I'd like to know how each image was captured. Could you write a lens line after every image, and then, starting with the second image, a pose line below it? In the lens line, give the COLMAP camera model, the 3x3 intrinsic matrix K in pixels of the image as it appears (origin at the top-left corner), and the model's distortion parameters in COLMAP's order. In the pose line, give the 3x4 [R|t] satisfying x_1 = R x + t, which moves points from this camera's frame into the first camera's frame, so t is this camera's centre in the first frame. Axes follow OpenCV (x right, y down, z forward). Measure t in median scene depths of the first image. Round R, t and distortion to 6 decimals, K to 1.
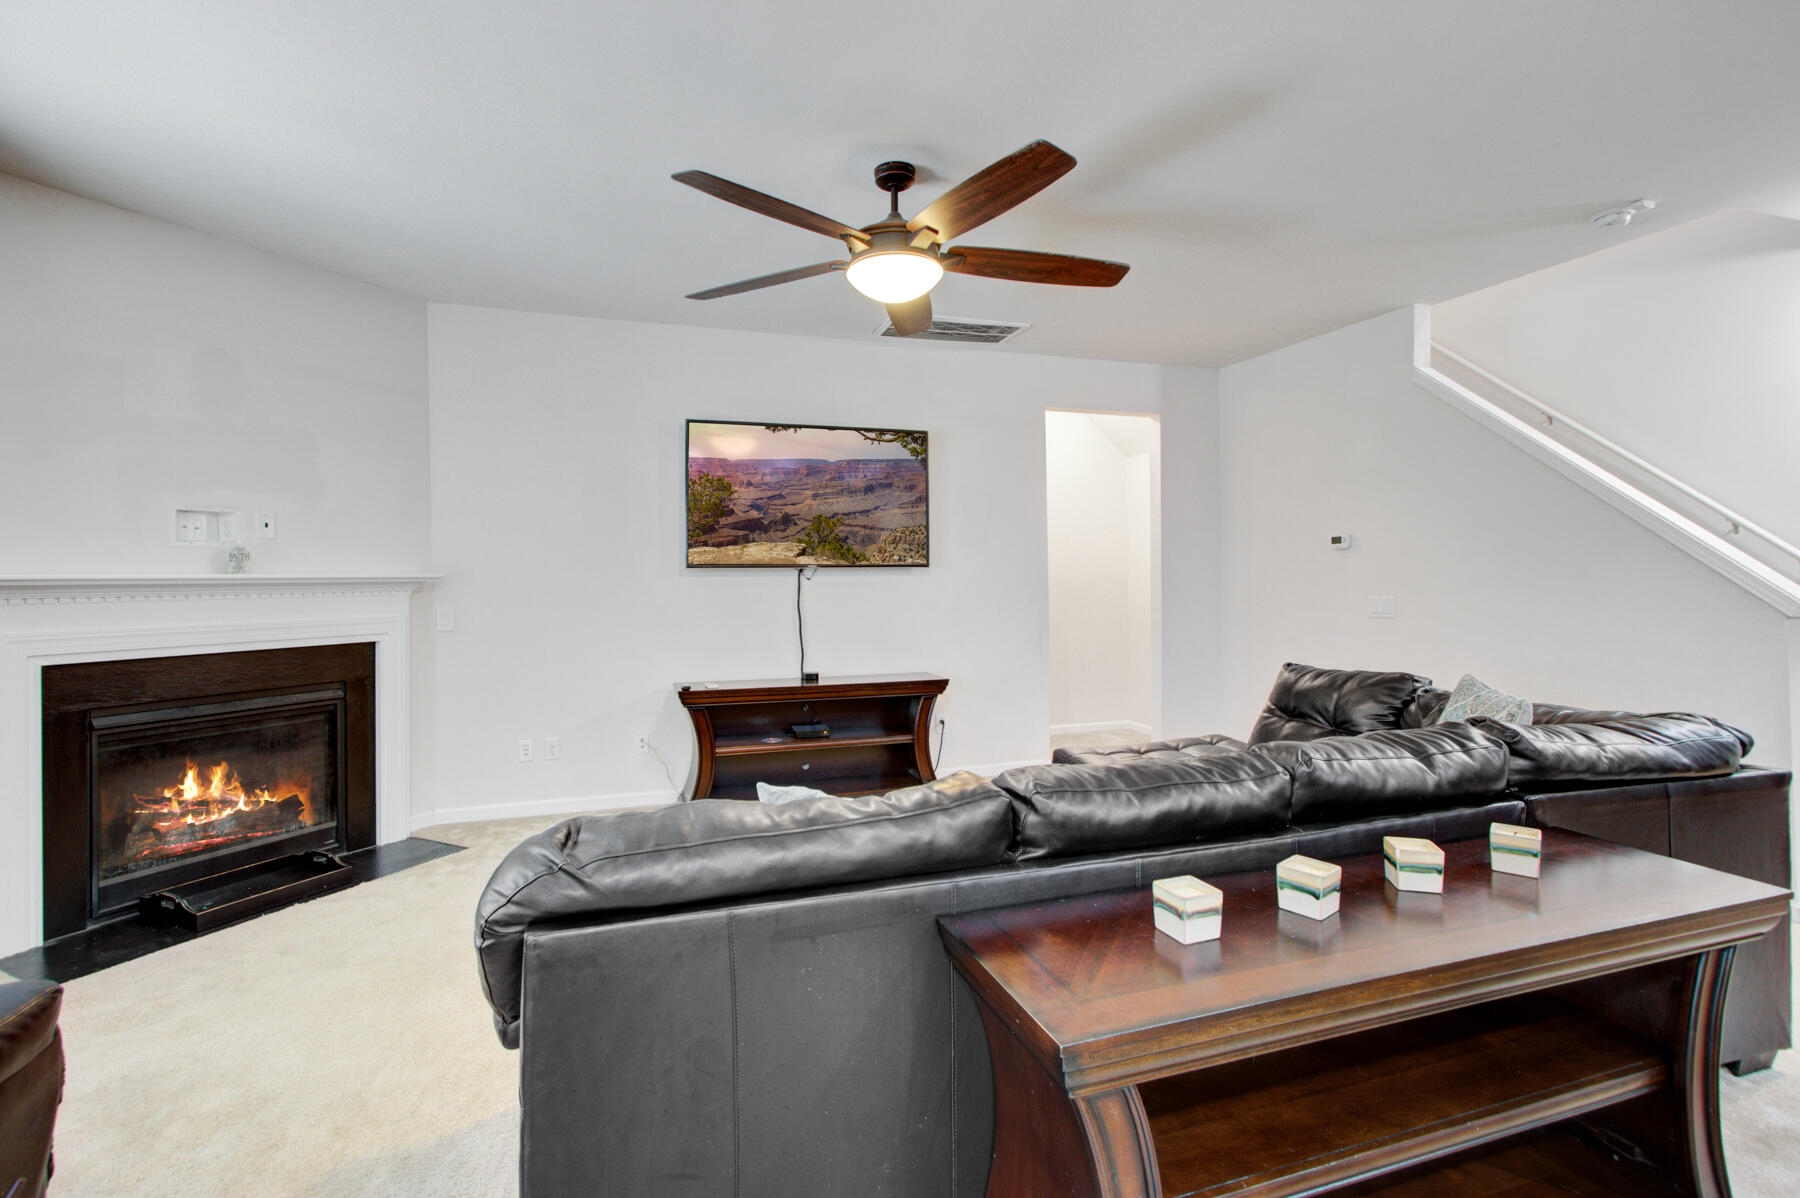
lens RADIAL K [[850.7, 0, 900.0], [0, 850.7, 599.0], [0, 0, 1]] dist [0.032679, -0.018779]
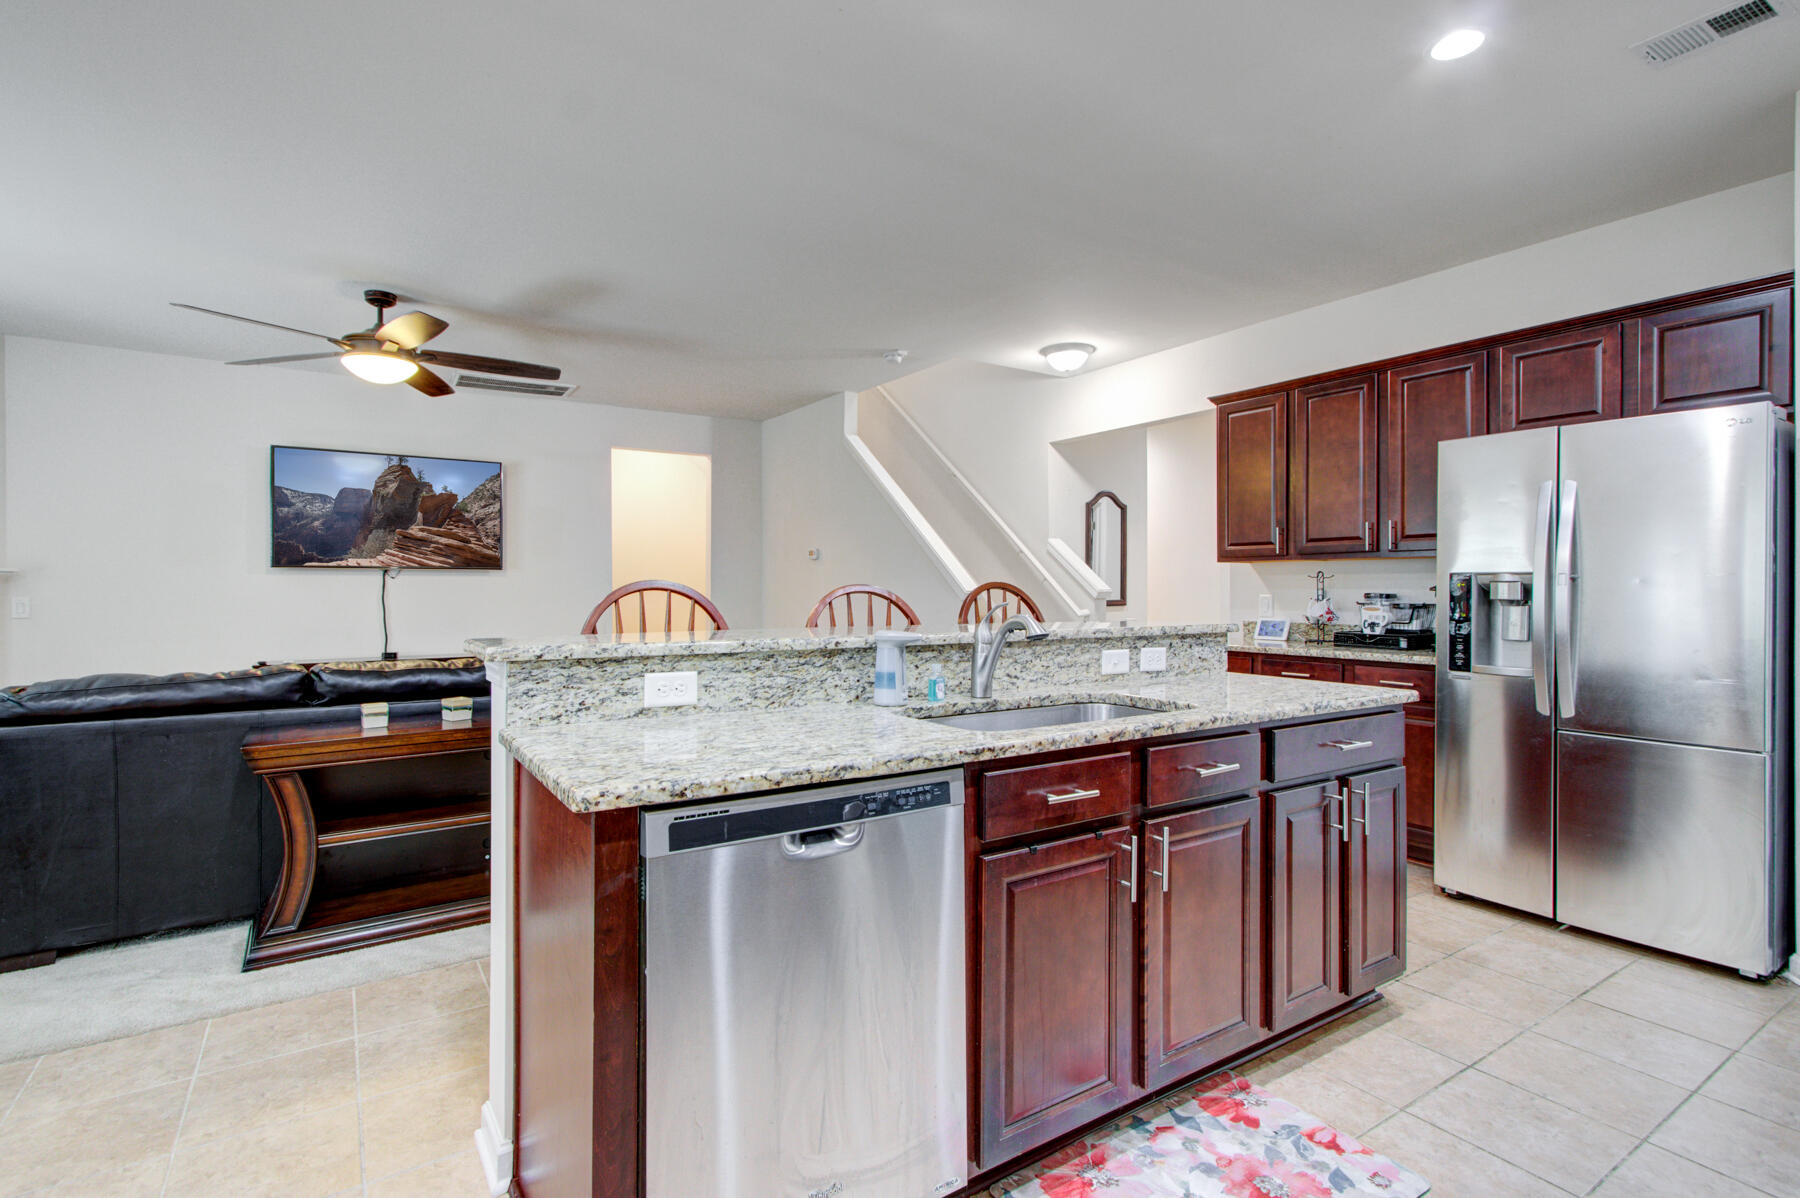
lens RADIAL K [[850.7, 0, 900.0], [0, 850.7, 599.0], [0, 0, 1]] dist [0.032679, -0.018779]
pose [[0.964796, -0.003569, 0.262976, 0.309314], [0.007269, 0.999888, -0.013097, 0.030622], [-0.262899, 0.014548, 0.964714, -0.431197]]
